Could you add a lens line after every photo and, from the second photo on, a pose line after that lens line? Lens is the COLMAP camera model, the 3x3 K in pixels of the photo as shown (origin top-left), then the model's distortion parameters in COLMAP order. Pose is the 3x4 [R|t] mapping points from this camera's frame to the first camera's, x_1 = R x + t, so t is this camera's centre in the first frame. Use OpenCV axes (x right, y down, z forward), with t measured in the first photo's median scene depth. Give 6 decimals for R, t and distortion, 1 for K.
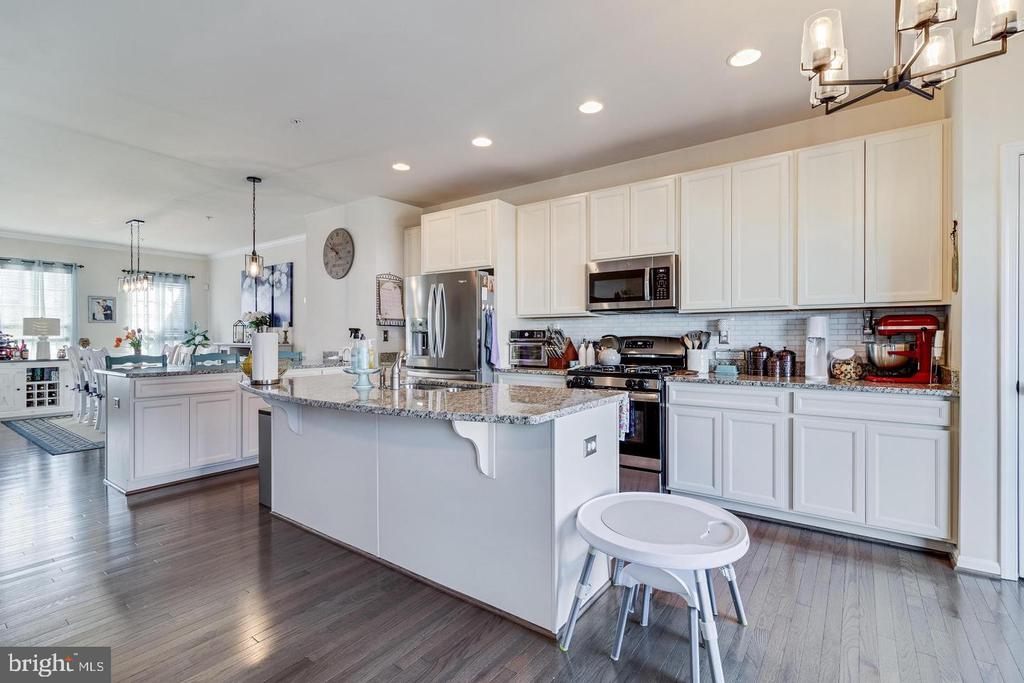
lens RADIAL K [[473.0, 0, 509.8], [0, 473.0, 339.1], [0, 0, 1]] dist [0.003463, -0.001190]
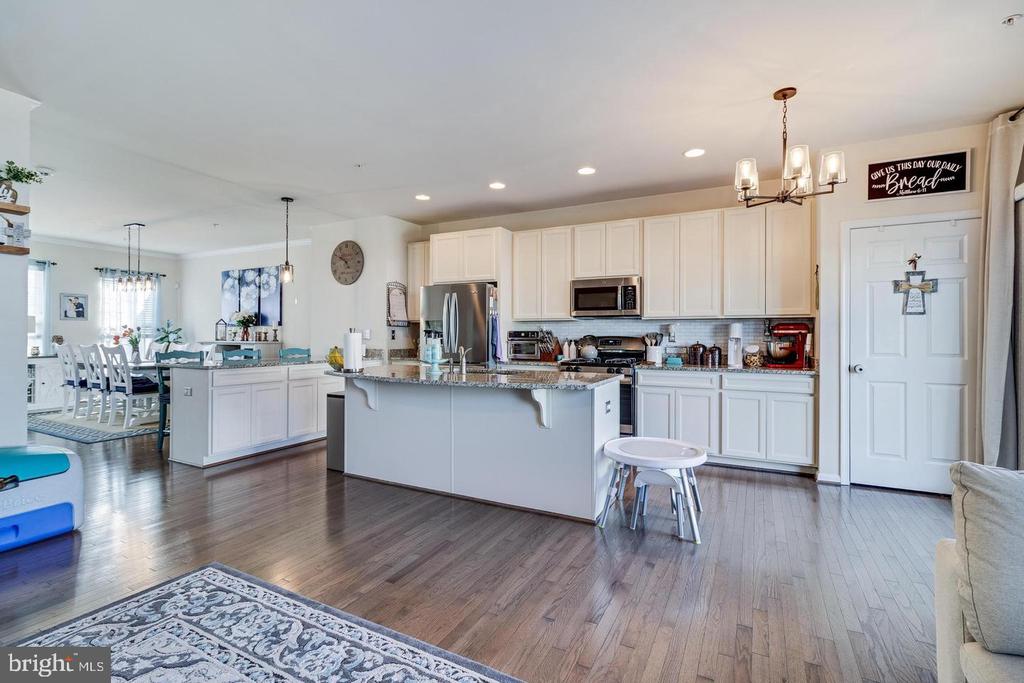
lens RADIAL K [[473.0, 0, 510.9], [0, 473.0, 335.4], [0, 0, 1]] dist [0.003463, -0.001190]
pose [[0.987766, 0.004205, 0.155889, -0.229604], [-0.003486, 0.999982, -0.004889, -0.001256], [-0.155907, 0.004286, 0.987762, -0.290334]]
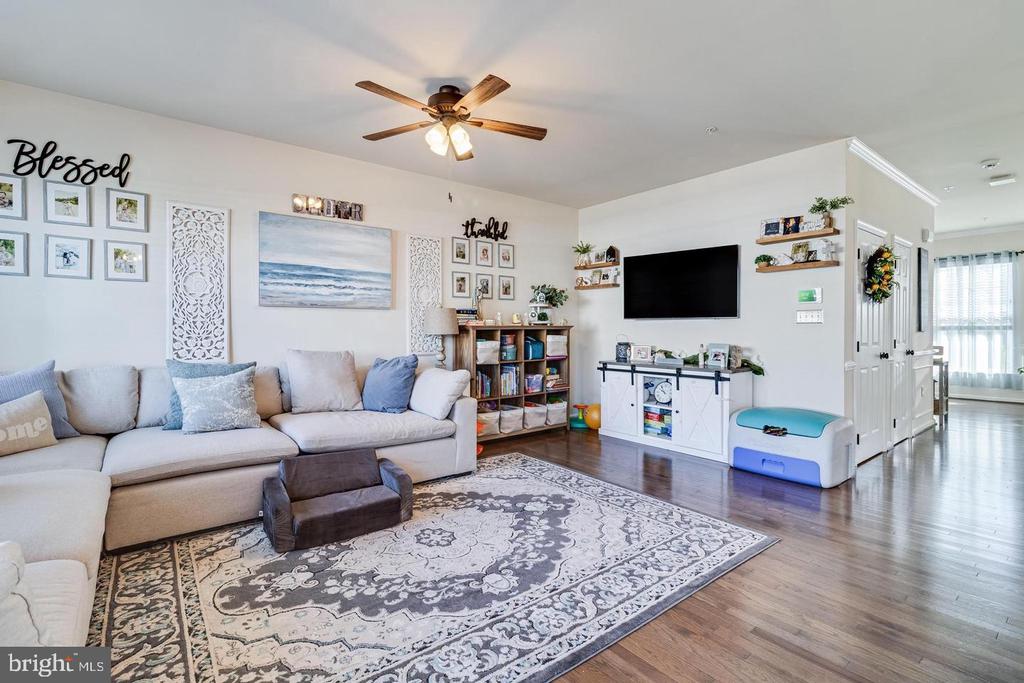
lens RADIAL K [[473.0, 0, 511.4], [0, 473.0, 337.2], [0, 0, 1]] dist [0.003463, -0.001190]
pose [[-0.264218, 0.014859, -0.964349, 0.272296], [-0.000645, 0.999878, 0.015583, 0.000280], [0.964463, 0.004740, -0.264176, 0.243960]]
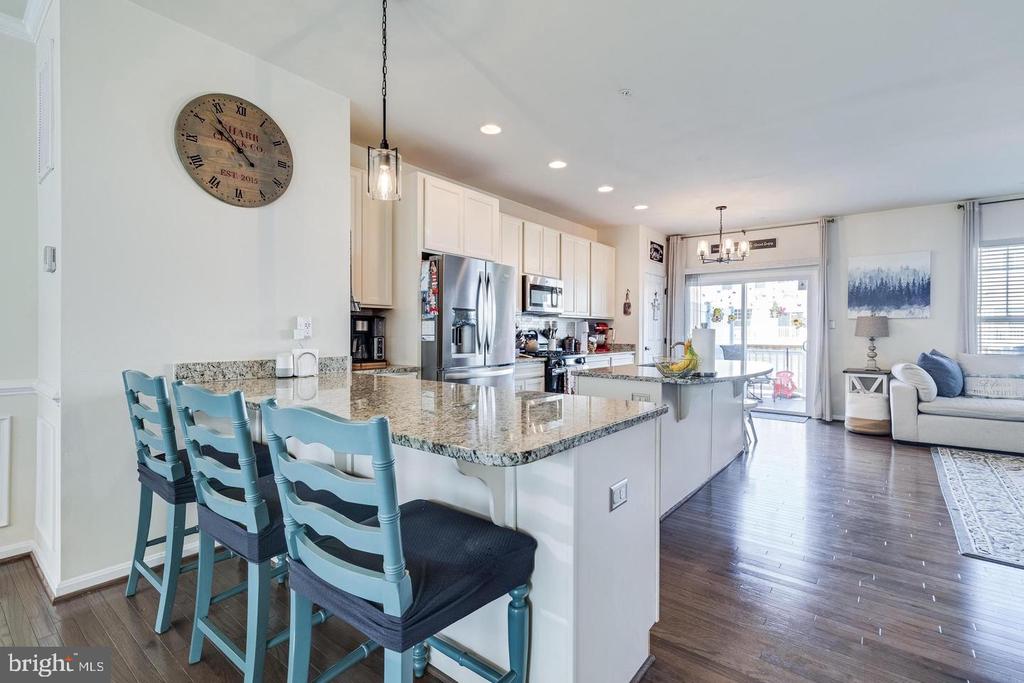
lens RADIAL K [[473.0, 0, 518.4], [0, 473.0, 333.1], [0, 0, 1]] dist [0.003463, -0.001190]
pose [[0.025925, -0.002763, 0.999660, -1.266024], [0.000139, 0.999996, 0.002761, -0.004498], [-0.999664, 0.000067, 0.025926, 1.099285]]
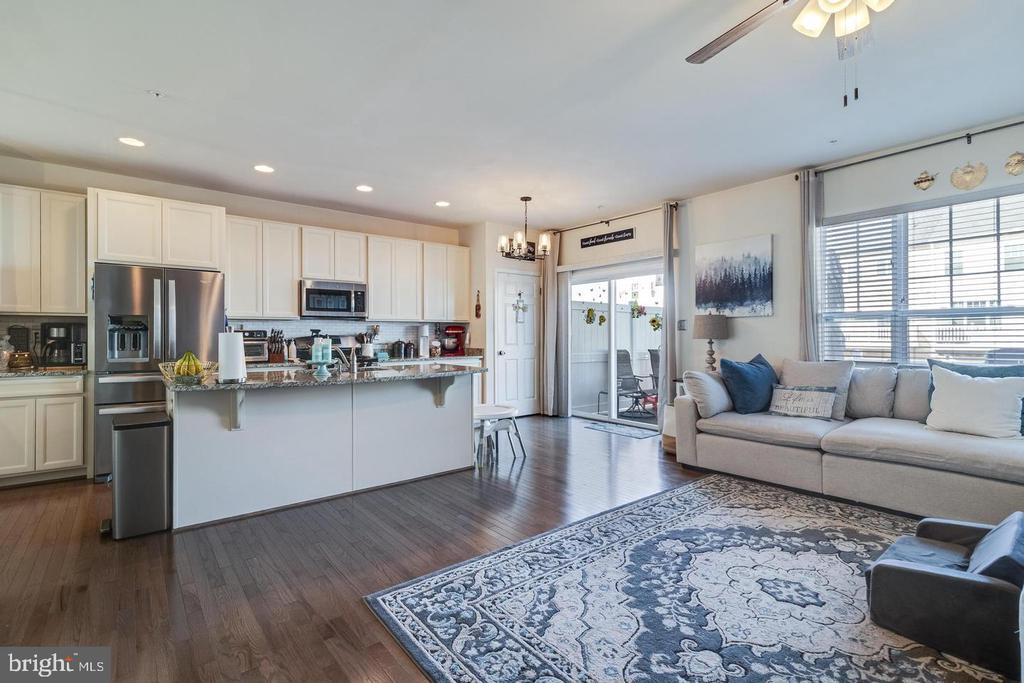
lens RADIAL K [[473.0, 0, 516.8], [0, 473.0, 335.5], [0, 0, 1]] dist [0.003463, -0.001190]
pose [[0.242571, -0.001273, 0.970133, -1.070969], [0.007324, 0.999973, -0.000519, -0.001331], [-0.970106, 0.007231, 0.242574, 0.121865]]
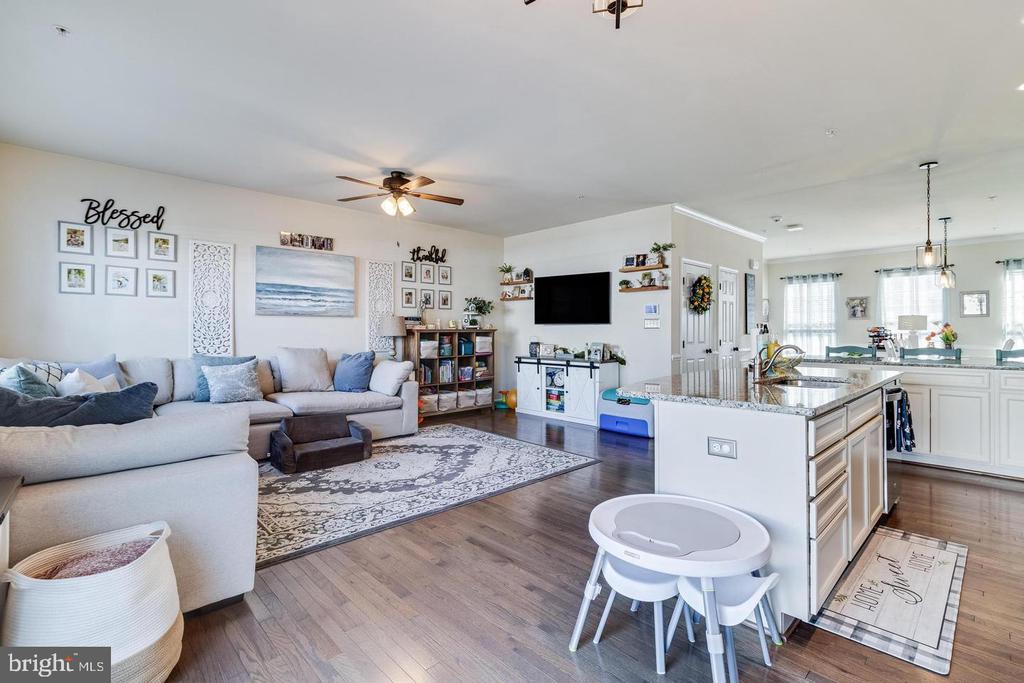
lens RADIAL K [[473.0, 0, 515.1], [0, 473.0, 333.1], [0, 0, 1]] dist [0.003463, -0.001190]
pose [[-0.169232, 0.002662, -0.985573, 0.682056], [-0.001643, 0.999994, 0.002983, -0.003045], [0.985575, 0.002124, -0.169227, 0.439454]]
